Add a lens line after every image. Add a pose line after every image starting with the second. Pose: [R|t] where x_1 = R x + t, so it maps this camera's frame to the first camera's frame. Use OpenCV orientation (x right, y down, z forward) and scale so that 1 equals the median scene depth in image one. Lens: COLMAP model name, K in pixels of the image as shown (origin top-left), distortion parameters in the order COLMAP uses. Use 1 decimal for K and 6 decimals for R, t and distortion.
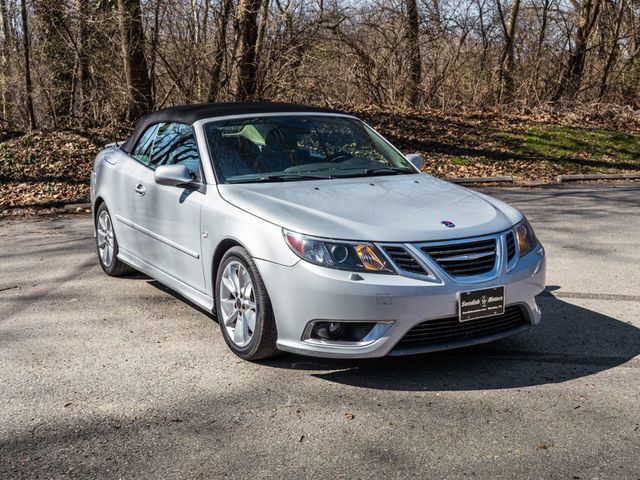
lens RADIAL K [[842.1, 0, 305.8], [0, 842.1, 241.7], [0, 0, 1]] dist [-0.017252, -0.020478]
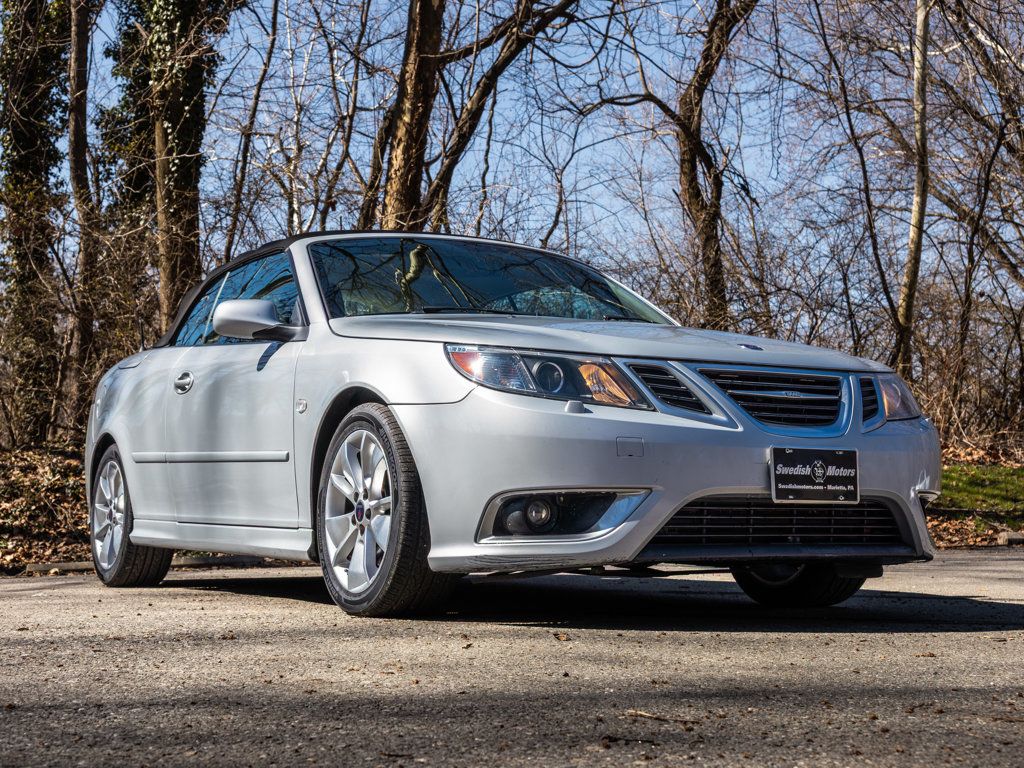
lens RADIAL K [[1692.2, 0, 512.0], [0, 1692.2, 384.0], [0, 0, 1]] dist [0.019227, 0.118702]
pose [[0.999886, 0.014875, -0.002417, 0.018452], [-0.015014, 0.969551, -0.244427, 0.274013], [-0.001293, 0.244436, 0.969665, -0.052668]]
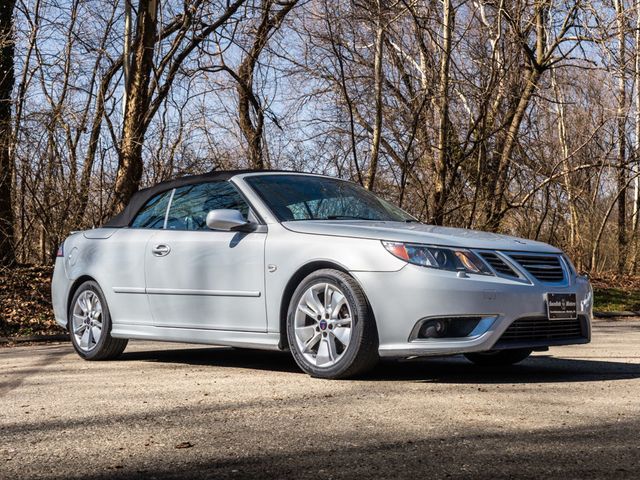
lens RADIAL K [[960.8, 0, 333.5], [0, 960.8, 239.5], [0, 0, 1]] dist [-0.017766, -0.029562]
pose [[0.968809, 0.019035, 0.247078, -0.385487], [0.037962, 0.973877, -0.223879, 0.252041], [-0.244885, 0.226275, 0.942778, -0.134983]]
